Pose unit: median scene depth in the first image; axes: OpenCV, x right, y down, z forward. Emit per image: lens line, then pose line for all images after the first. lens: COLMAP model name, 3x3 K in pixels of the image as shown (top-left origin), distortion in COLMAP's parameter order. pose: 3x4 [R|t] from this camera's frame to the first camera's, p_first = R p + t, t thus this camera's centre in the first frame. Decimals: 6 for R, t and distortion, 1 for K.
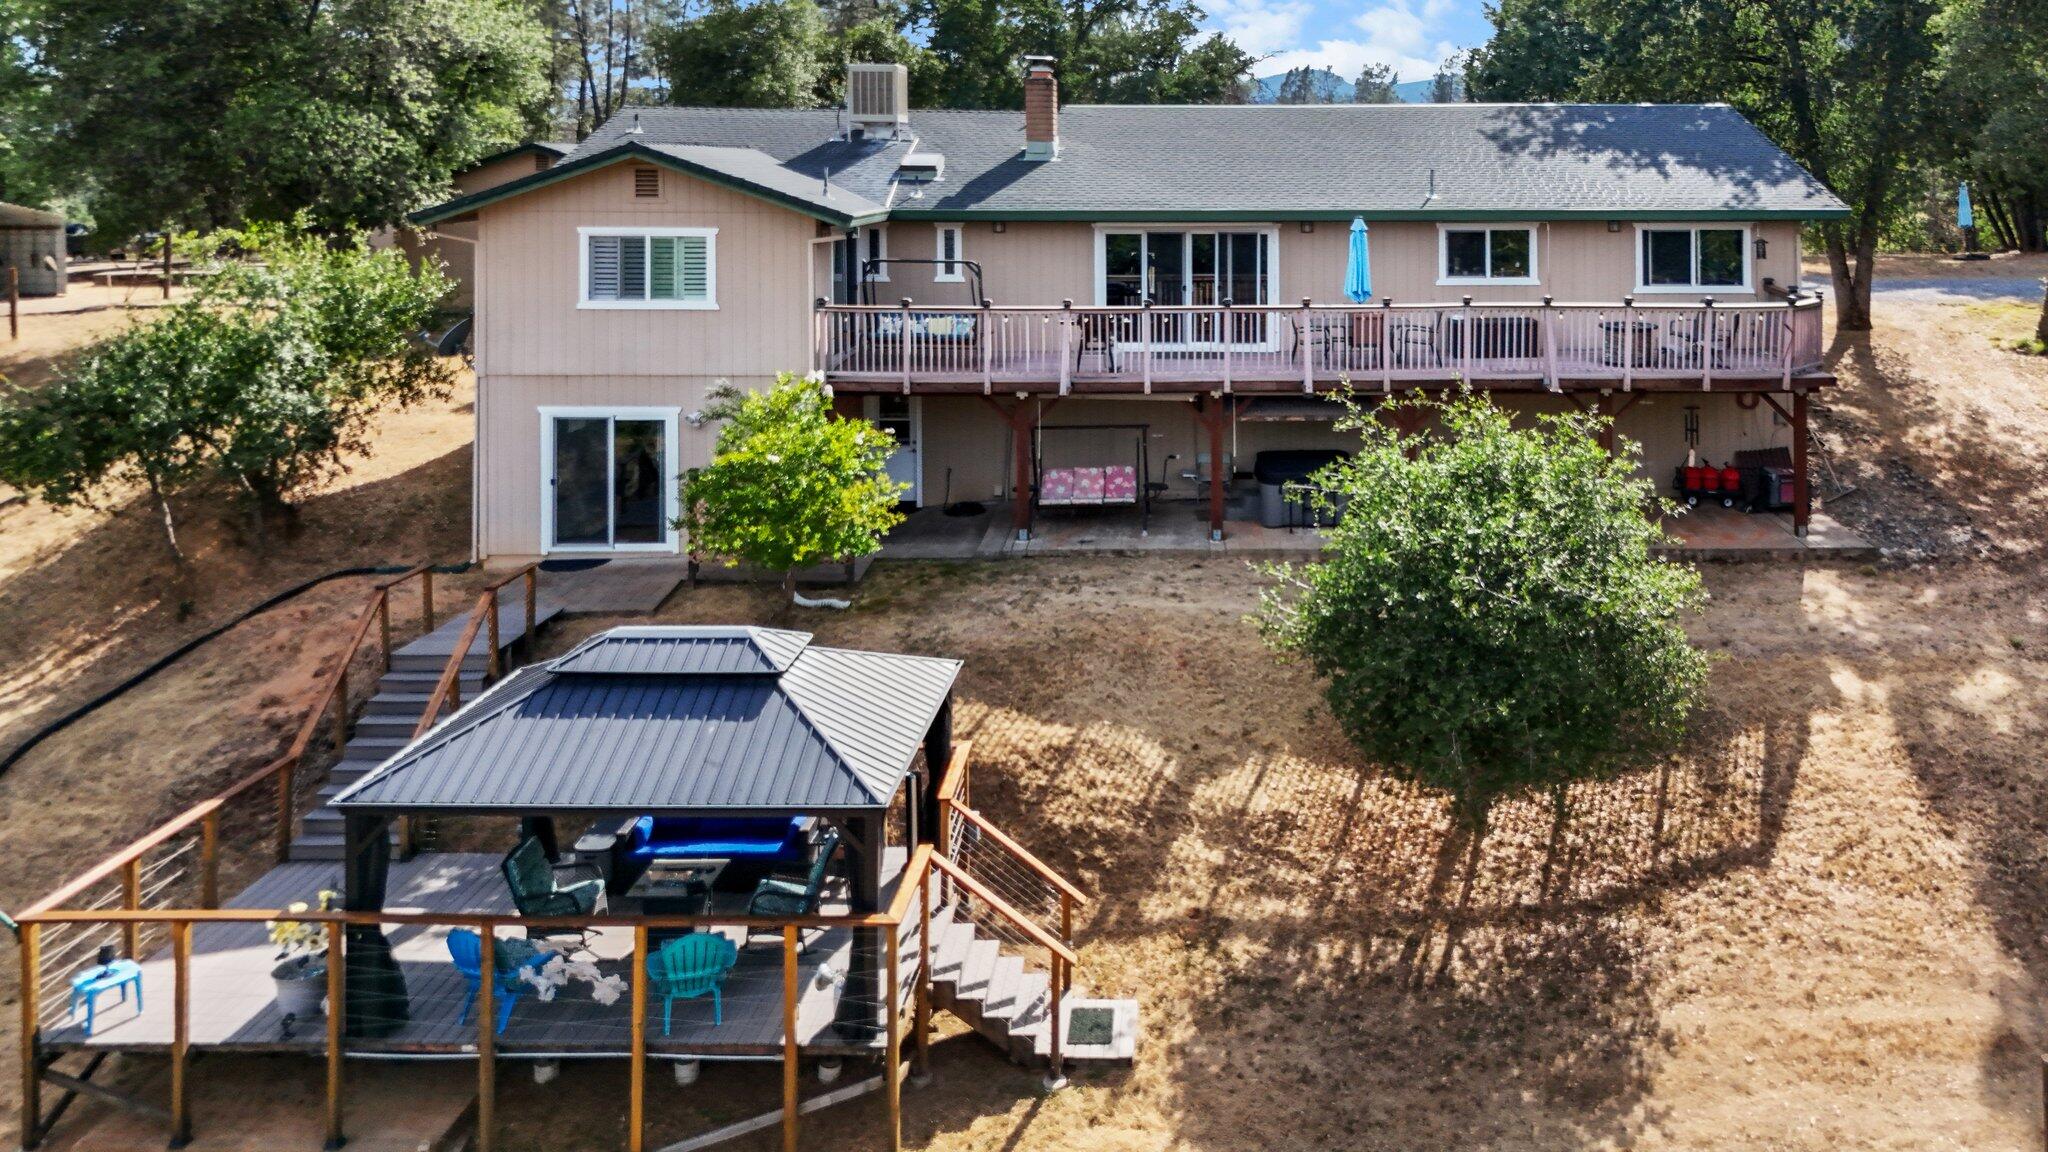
lens RADIAL K [[1570.9, 0, 1230.3], [0, 1570.9, 179.4], [0, 0, 1]] dist [0.009668, 0.009274]
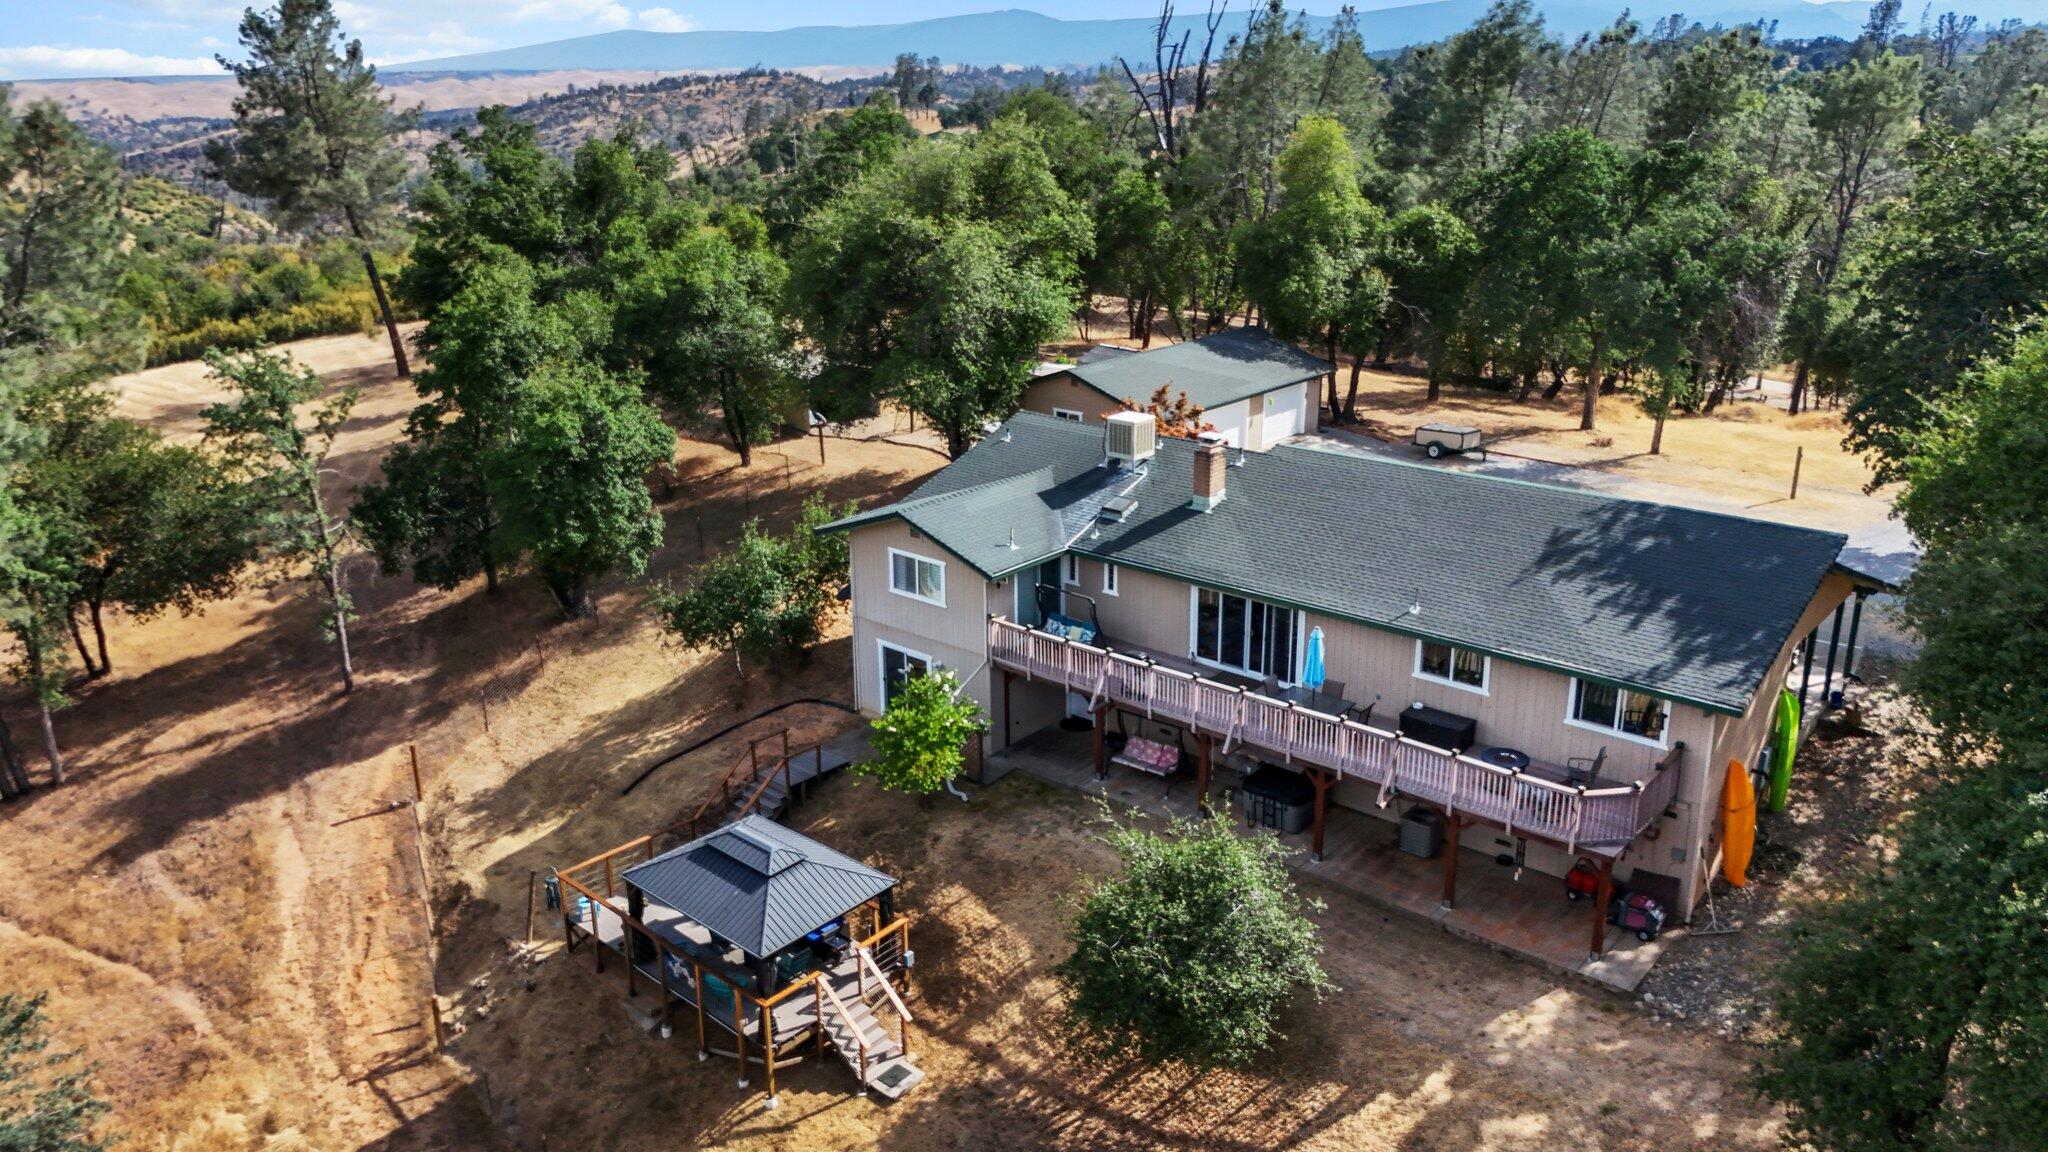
lens RADIAL K [[1505.1, 0, 1024.0], [0, 1505.1, 576.0], [0, 0, 1]] dist [0.010026, 0.003206]
pose [[0.739968, 0.203089, -0.641251, 0.930897], [0.004996, 0.951646, 0.307157, -0.542674], [0.672623, -0.230490, 0.703173, -0.082017]]
